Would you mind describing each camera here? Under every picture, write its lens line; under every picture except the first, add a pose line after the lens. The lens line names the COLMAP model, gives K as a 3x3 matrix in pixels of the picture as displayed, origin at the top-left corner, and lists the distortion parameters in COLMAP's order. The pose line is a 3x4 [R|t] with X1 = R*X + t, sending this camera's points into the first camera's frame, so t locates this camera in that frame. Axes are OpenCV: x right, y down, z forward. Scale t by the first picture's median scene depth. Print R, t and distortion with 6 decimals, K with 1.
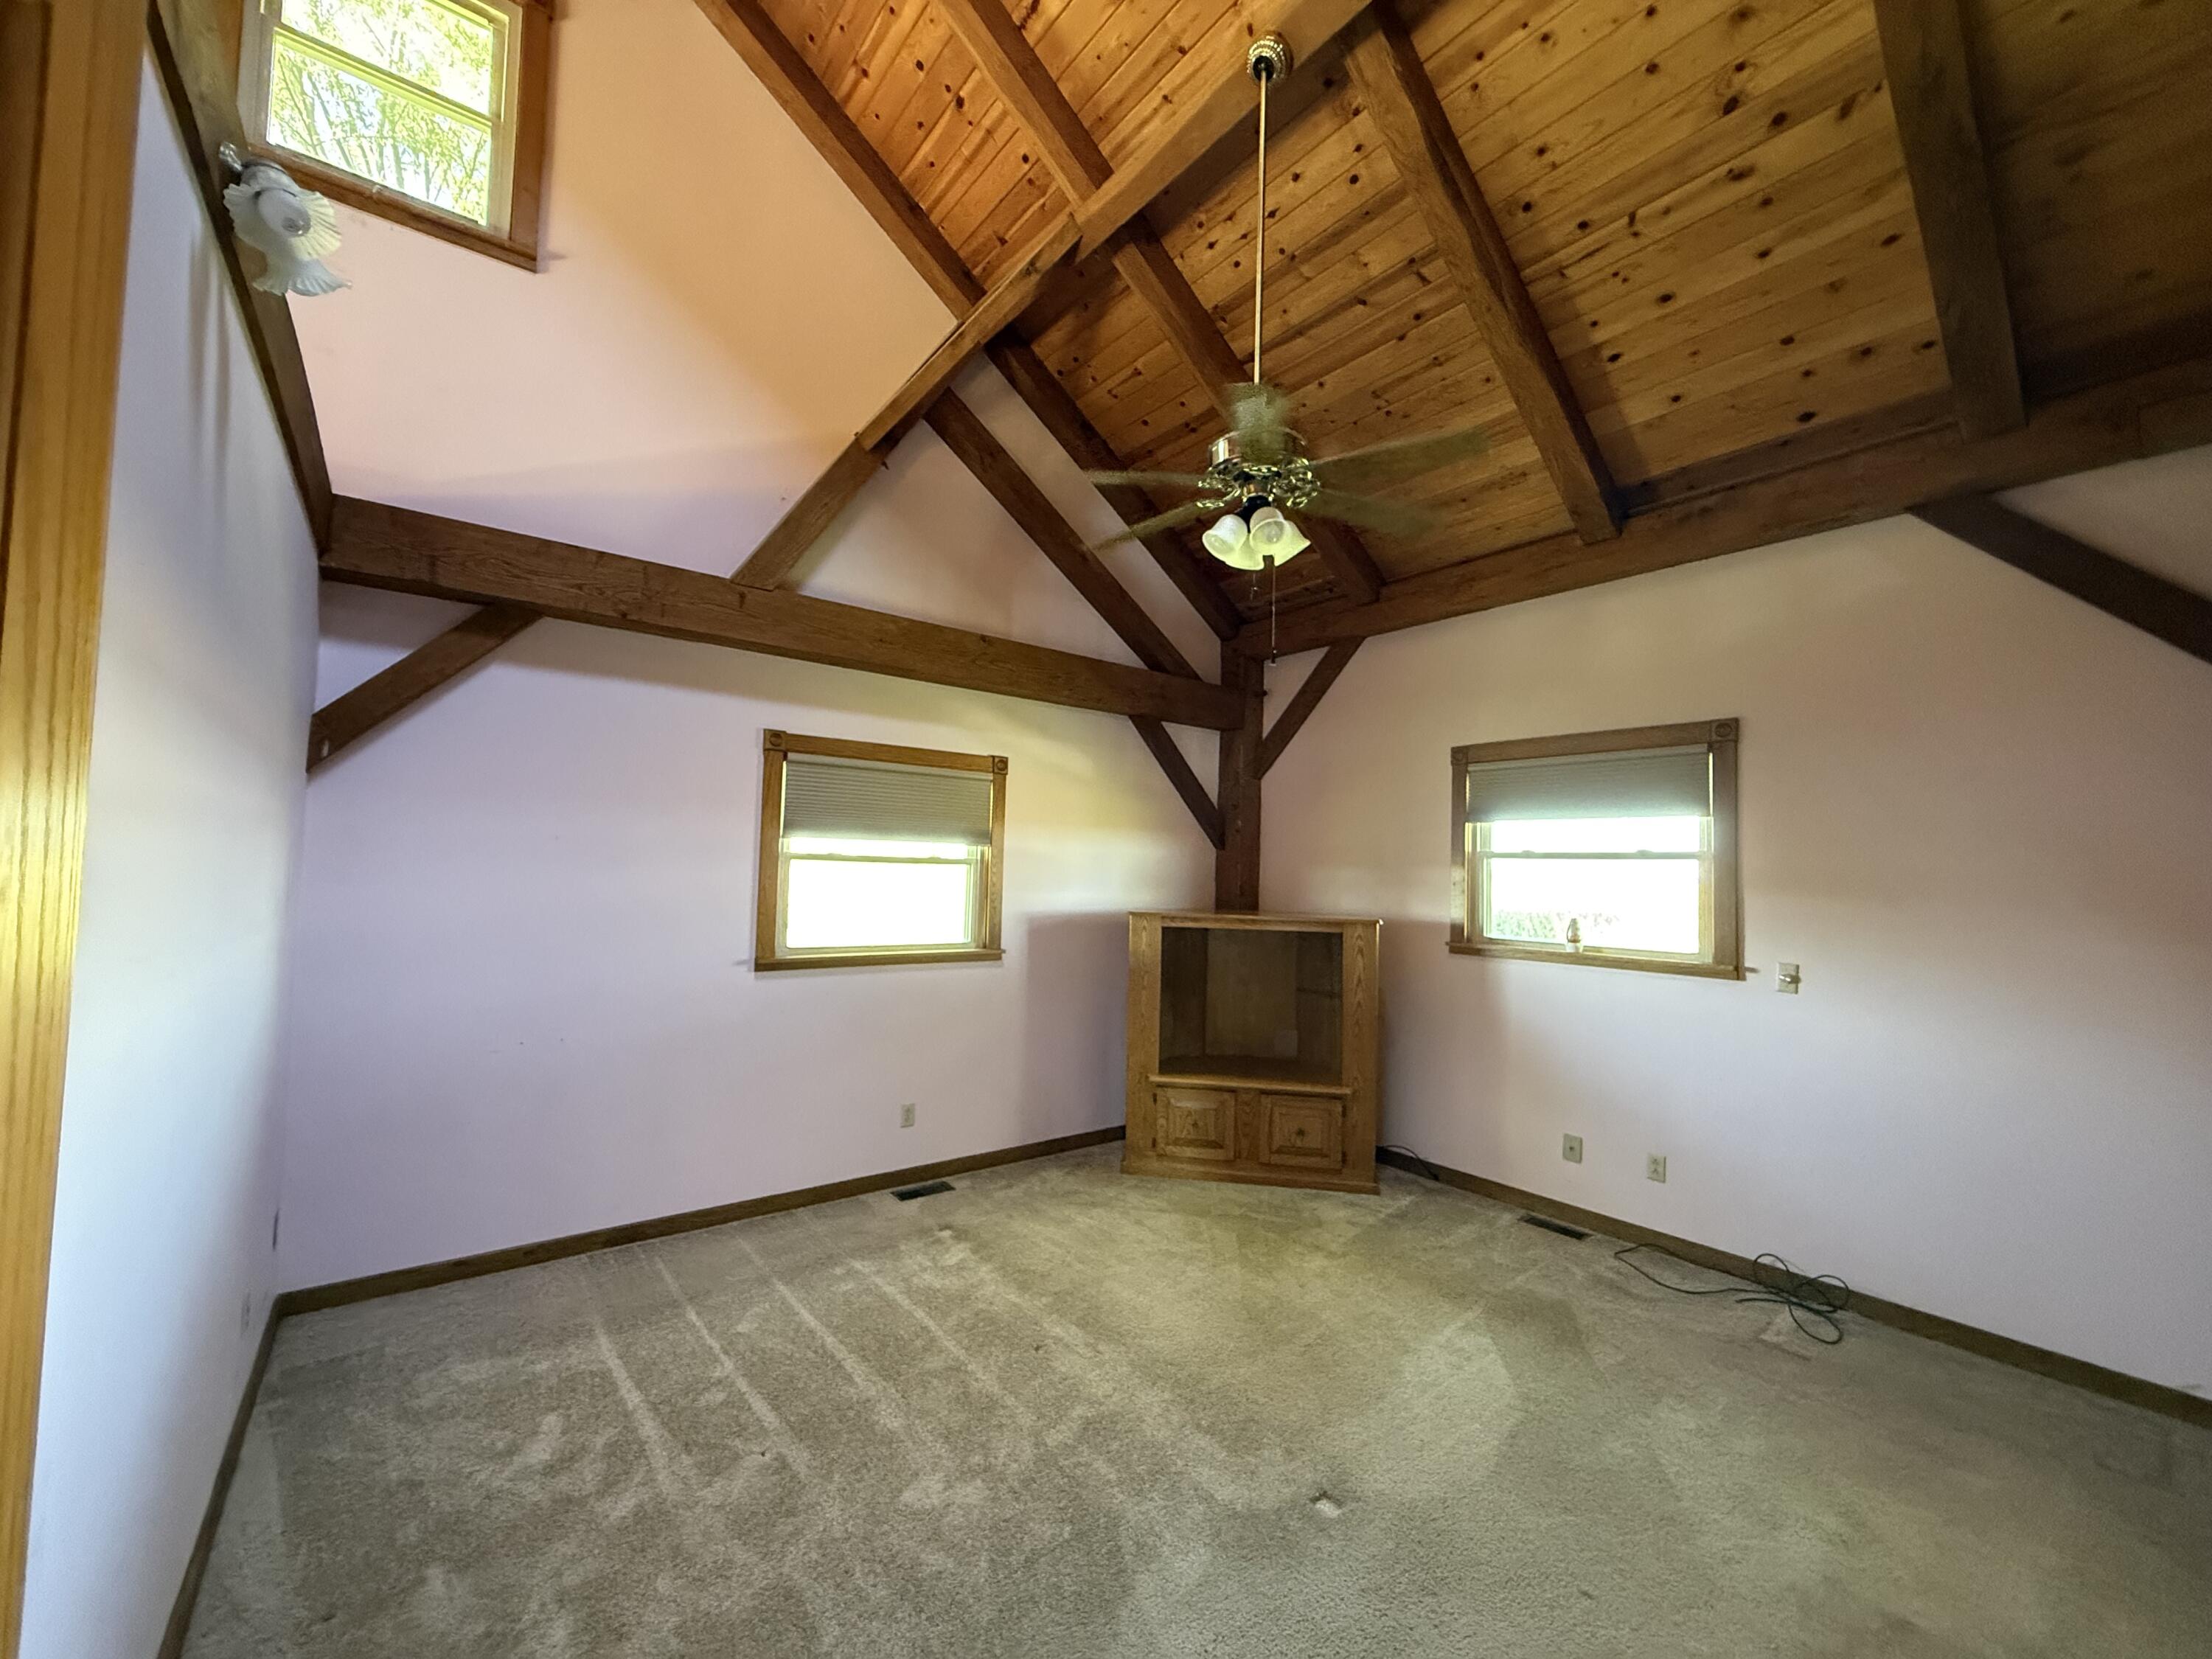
lens RADIAL K [[882.0, 0, 1102.7], [0, 882.0, 831.0], [0, 0, 1]] dist [0.002211, -0.000240]
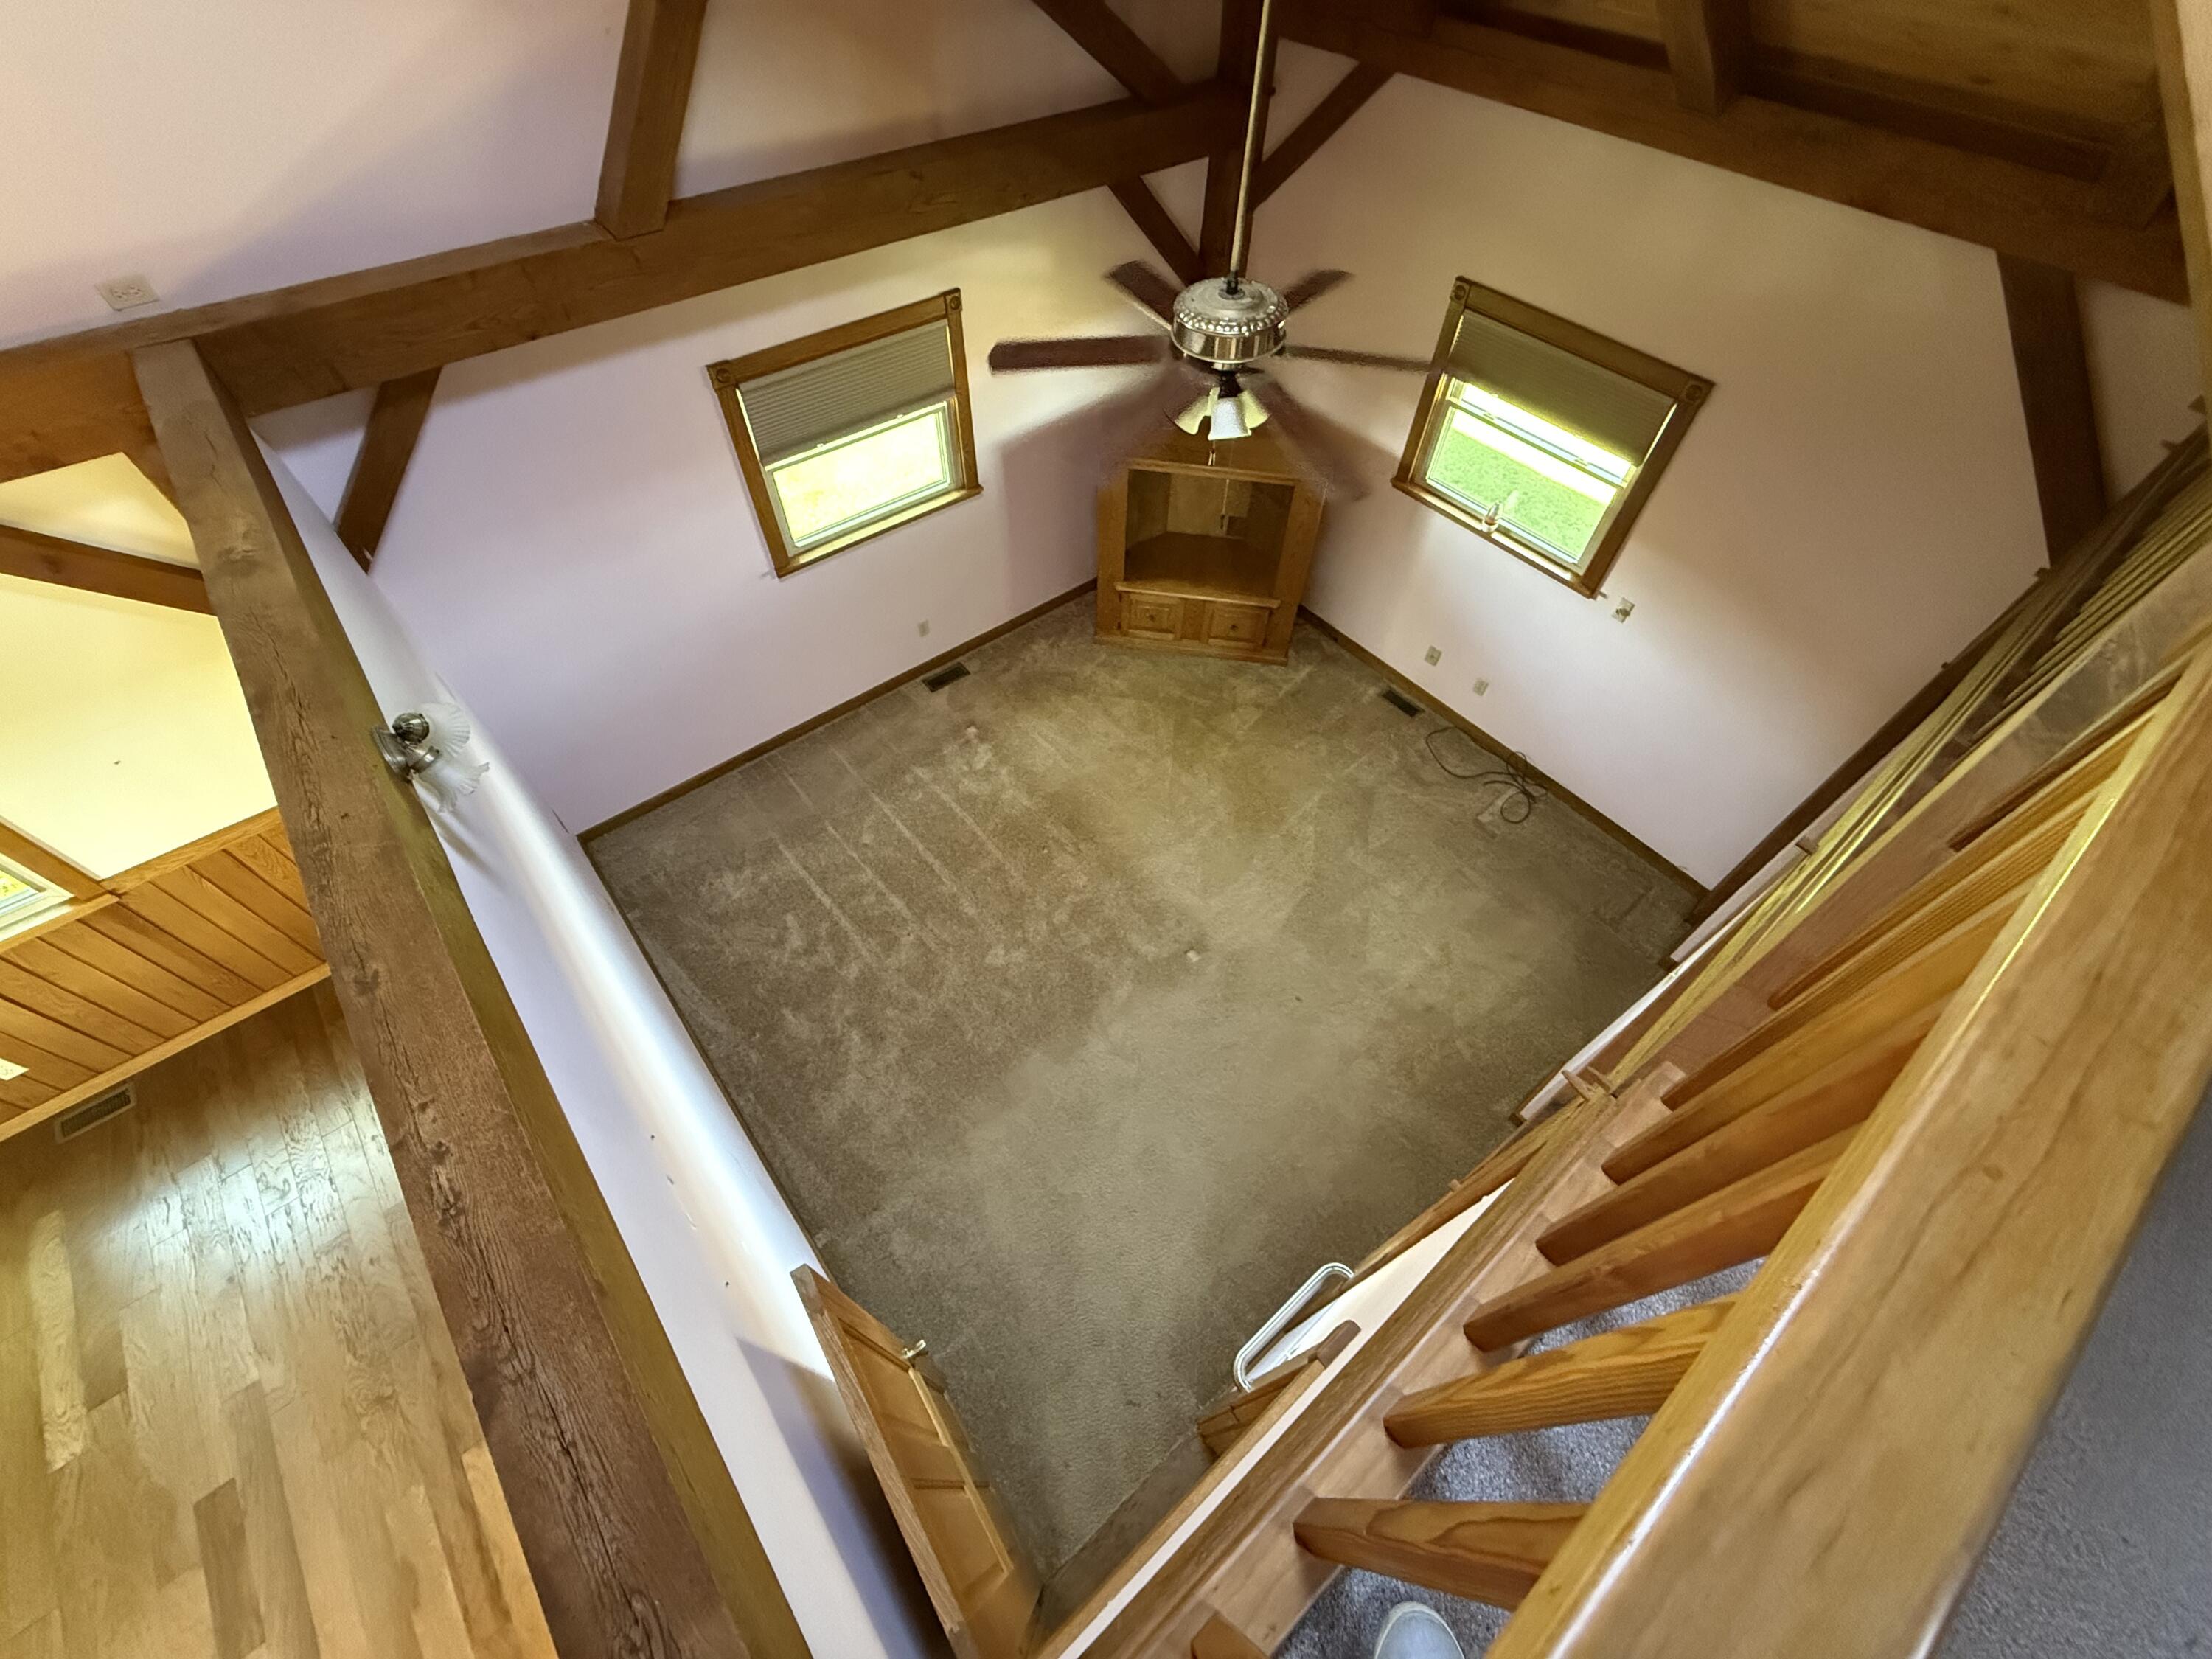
lens RADIAL K [[882.0, 0, 1102.7], [0, 882.0, 831.0], [0, 0, 1]] dist [0.002211, -0.000240]
pose [[0.999676, -0.024090, 0.008237, 0.021241], [0.006752, 0.562815, 0.826555, -0.677933], [-0.024547, -0.826232, 0.562795, 0.054388]]
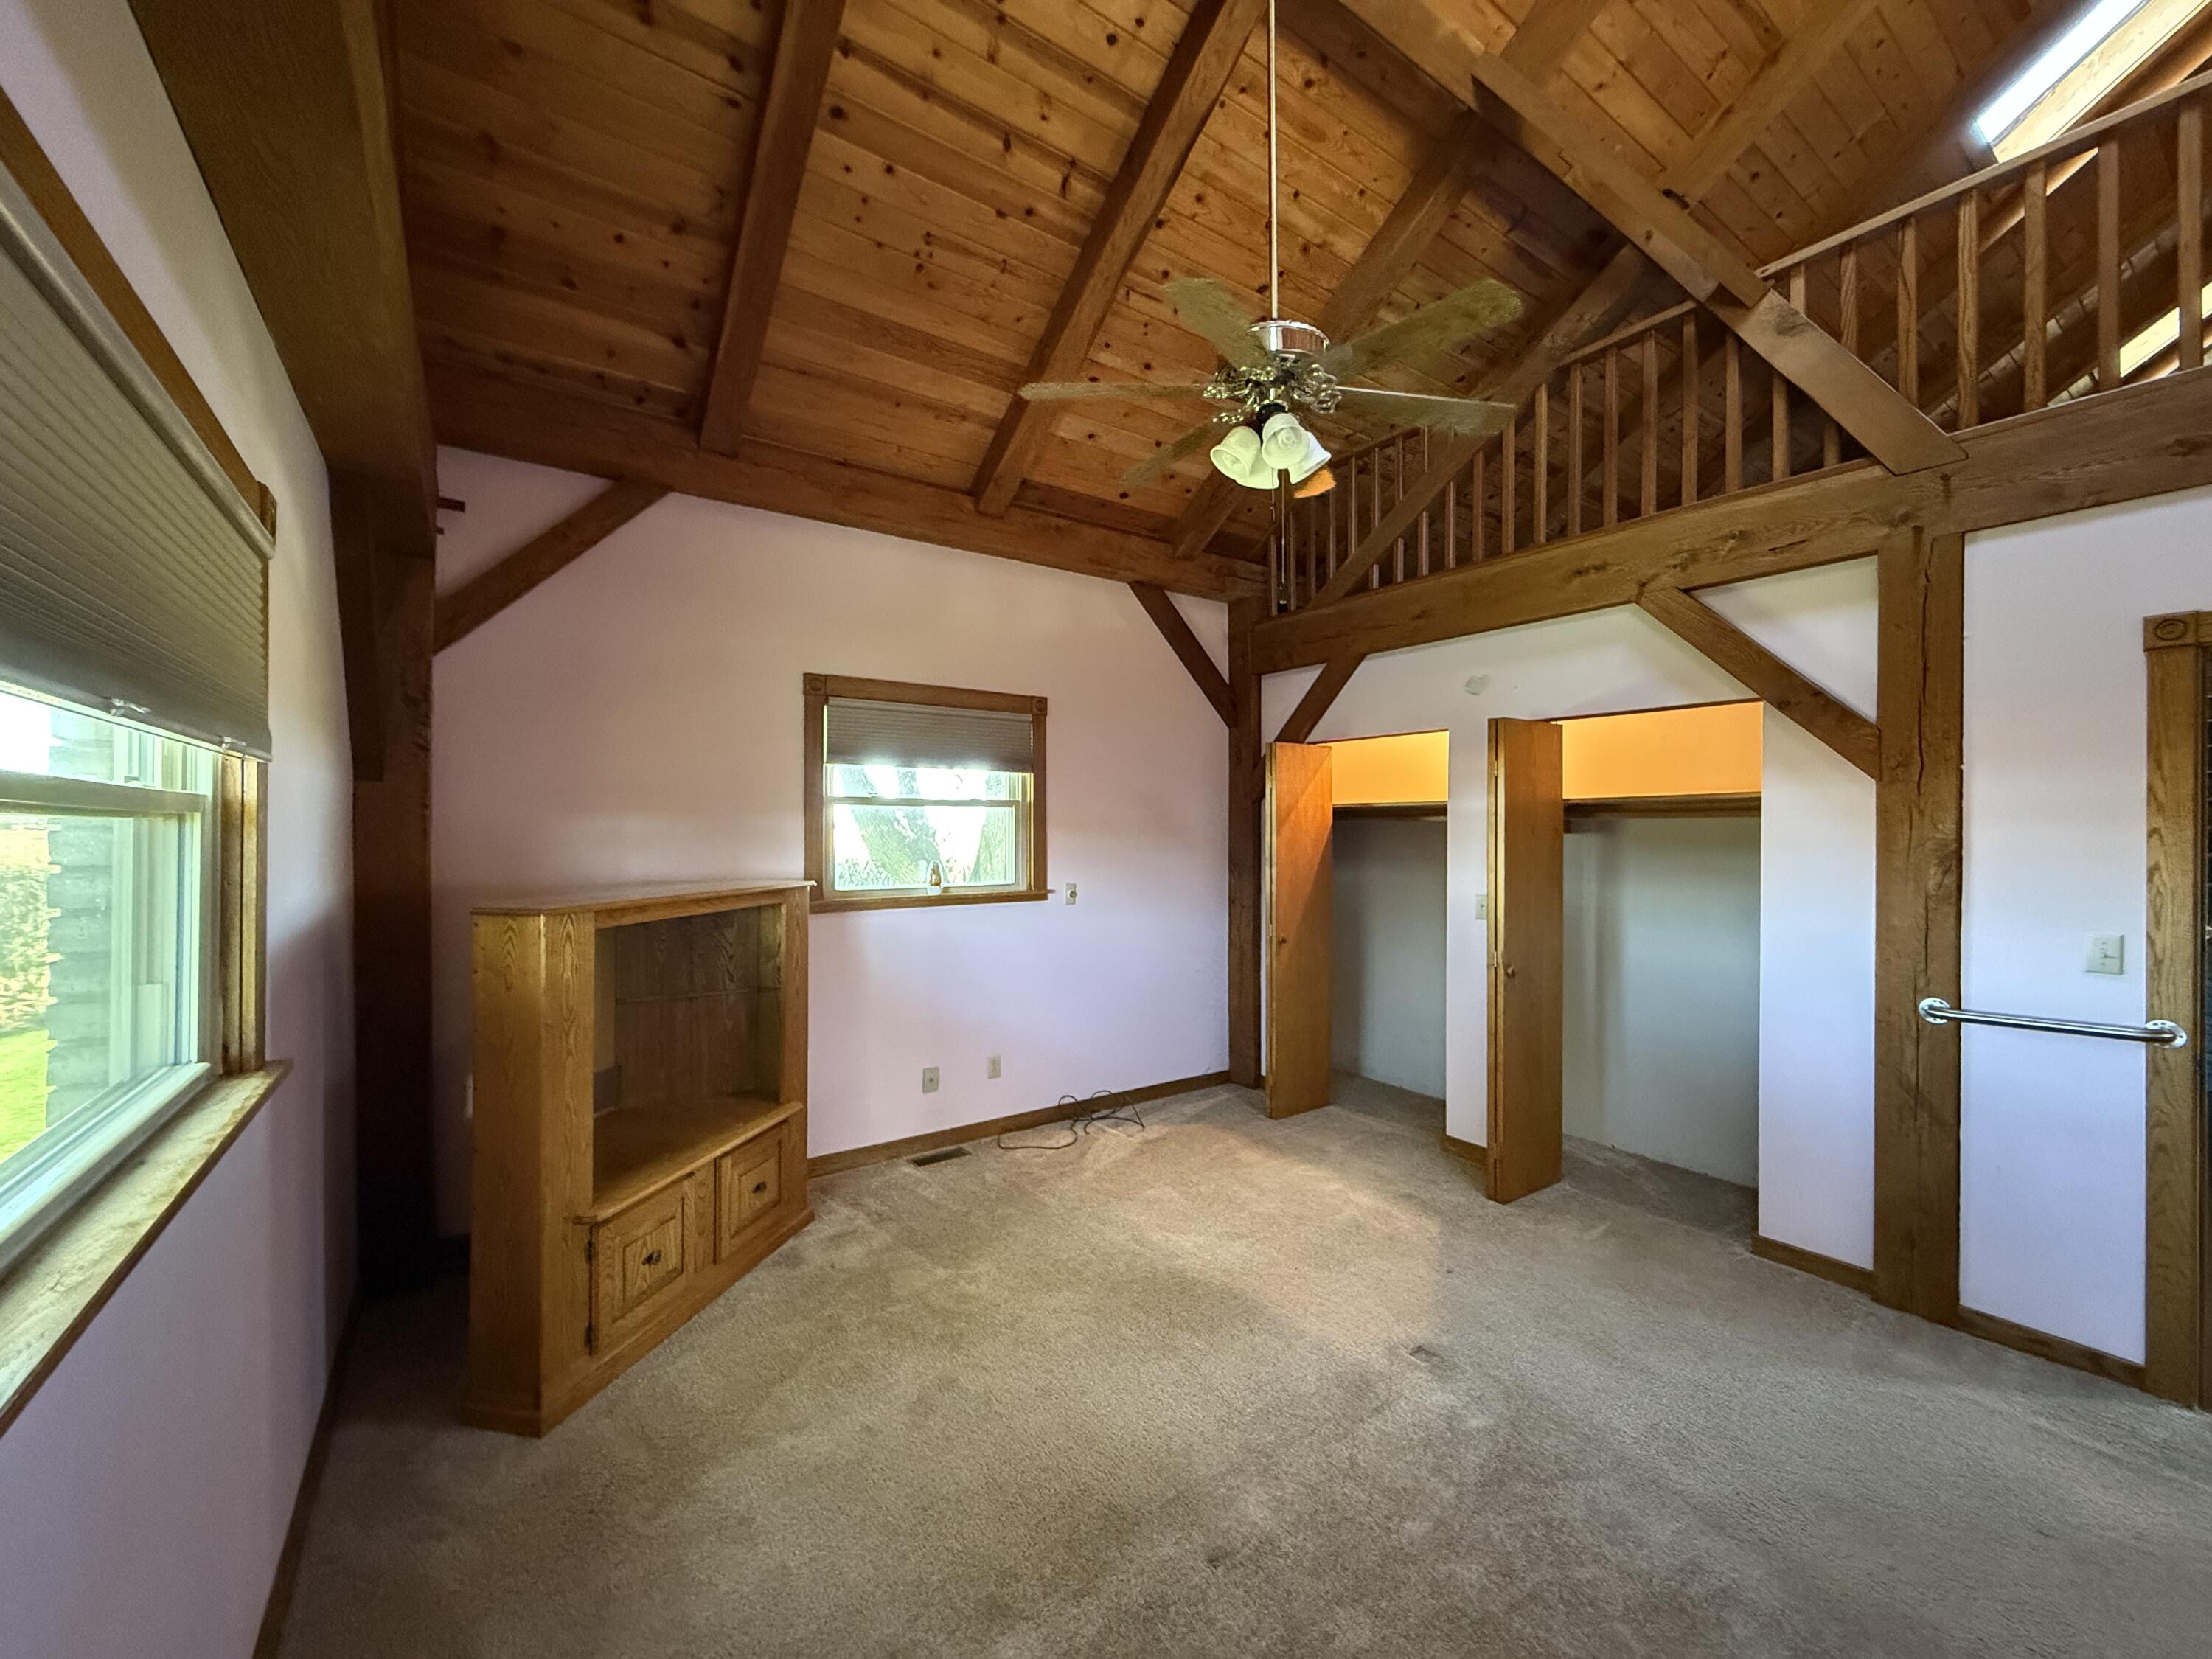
lens RADIAL K [[882.0, 0, 1102.7], [0, 882.0, 831.0], [0, 0, 1]] dist [0.002211, -0.000240]
pose [[0.042801, -0.027088, 0.998716, -0.577894], [-0.045342, 0.998550, 0.029027, 0.025645], [-0.998054, -0.046526, 0.041511, 0.874272]]
